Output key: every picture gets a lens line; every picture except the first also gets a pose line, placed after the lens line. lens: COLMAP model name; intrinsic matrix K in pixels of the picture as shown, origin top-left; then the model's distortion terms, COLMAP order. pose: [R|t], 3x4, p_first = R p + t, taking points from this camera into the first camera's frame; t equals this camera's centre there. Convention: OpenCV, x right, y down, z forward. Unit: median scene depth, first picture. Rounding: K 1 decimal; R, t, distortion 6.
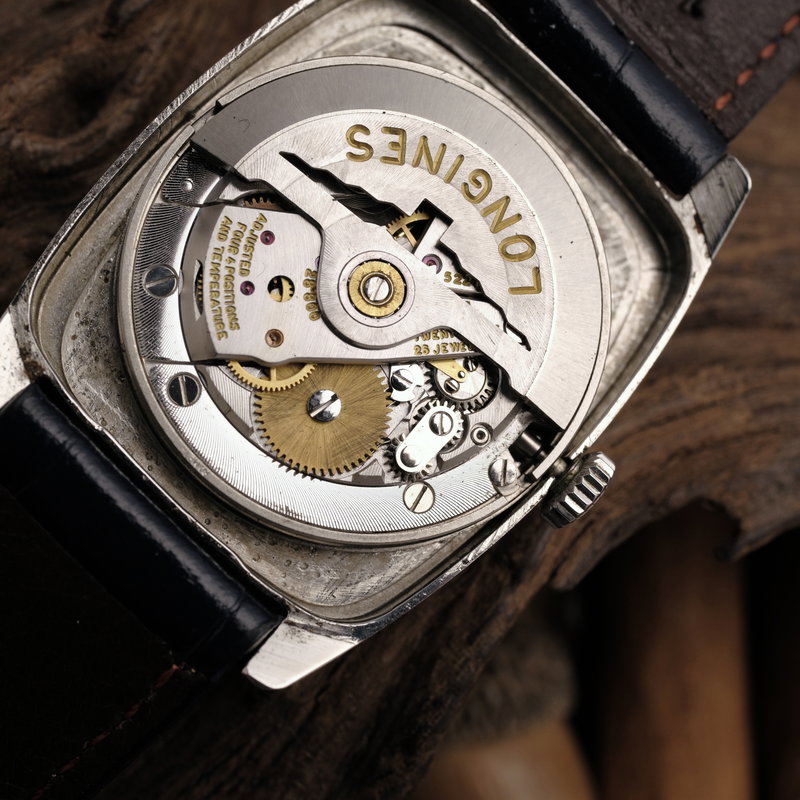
lens RADIAL K [[1493.3, 0, 400.0], [0, 1493.3, 400.0], [0, 0, 1]] dist [0.014943, 0.110081]
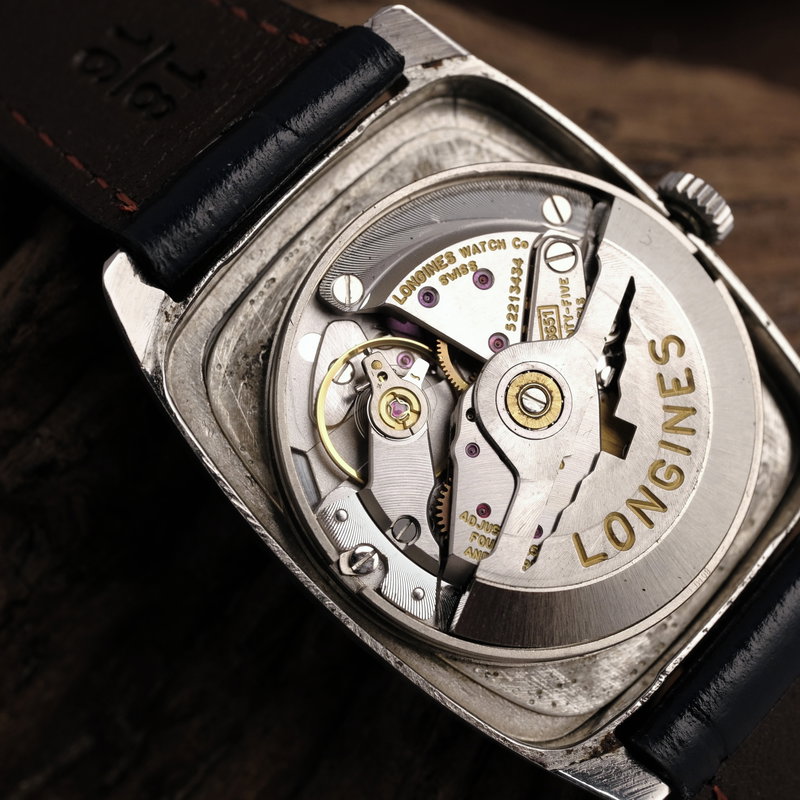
lens RADIAL K [[1493.3, 0, 400.0], [0, 1493.3, 400.0], [0, 0, 1]] dist [0.014943, 0.110081]
pose [[0.034886, -0.999327, -0.011358, -0.007180], [0.941805, 0.029072, 0.334900, -0.489213], [-0.334344, -0.022380, 0.942185, 0.099931]]
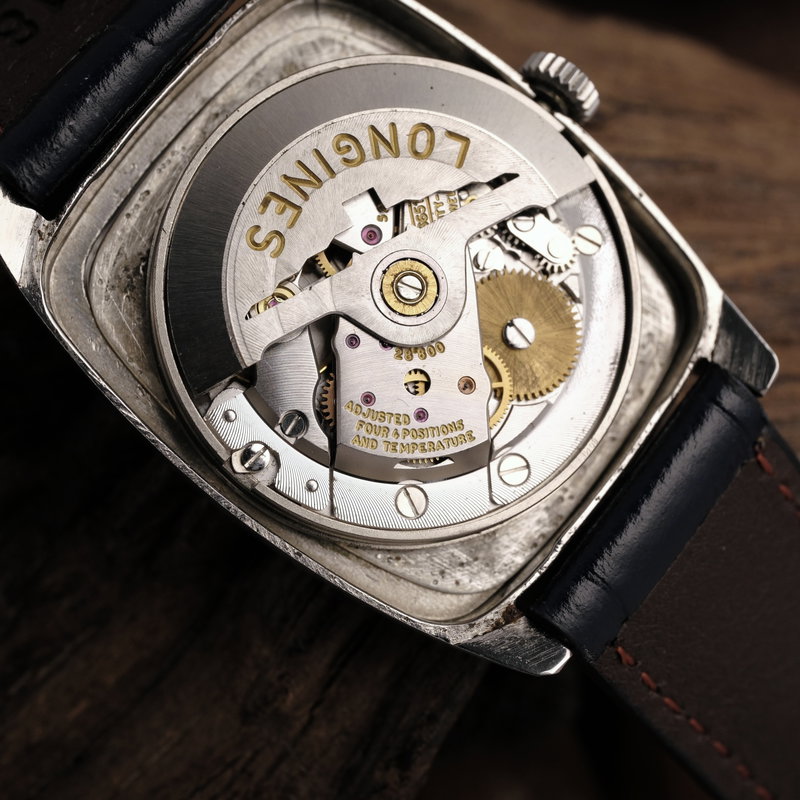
lens RADIAL K [[1493.3, 0, 400.0], [0, 1493.3, 400.0], [0, 0, 1]] dist [0.014943, 0.110081]
pose [[-0.050137, -0.997362, -0.052500, -0.037874], [0.939384, -0.064944, 0.336661, -0.424430], [-0.339182, -0.032439, 0.940161, 0.055356]]
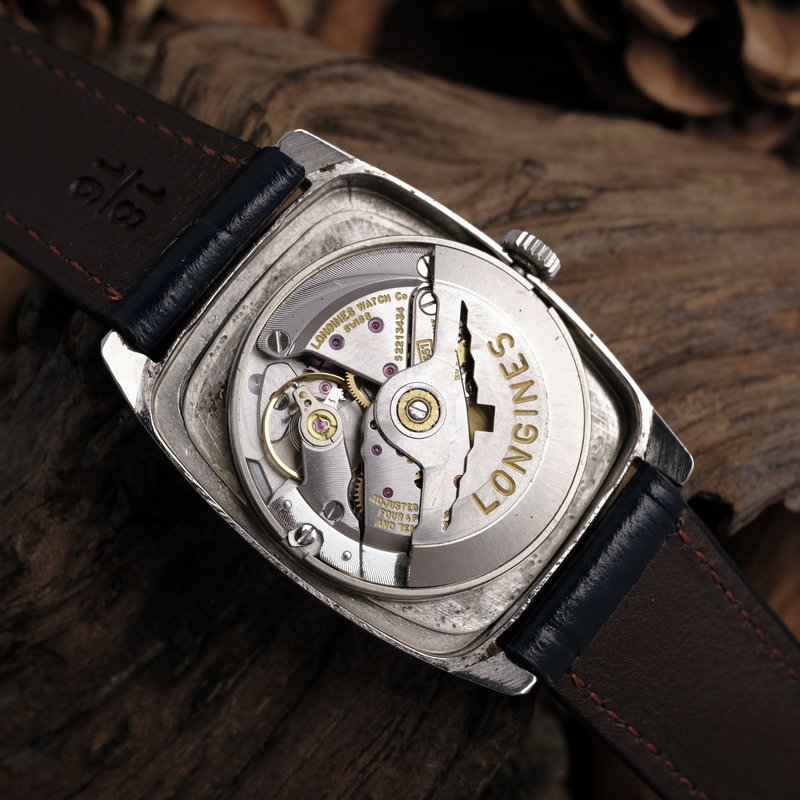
lens RADIAL K [[1492.1, 0, 400.0], [0, 1492.1, 400.0], [0, 0, 1]] dist [-0.002246, -0.285600]
pose [[-0.051264, -0.997440, -0.049858, 0.063119], [0.945443, -0.064554, 0.319329, -0.527566], [-0.321730, -0.030768, 0.946331, -0.289632]]
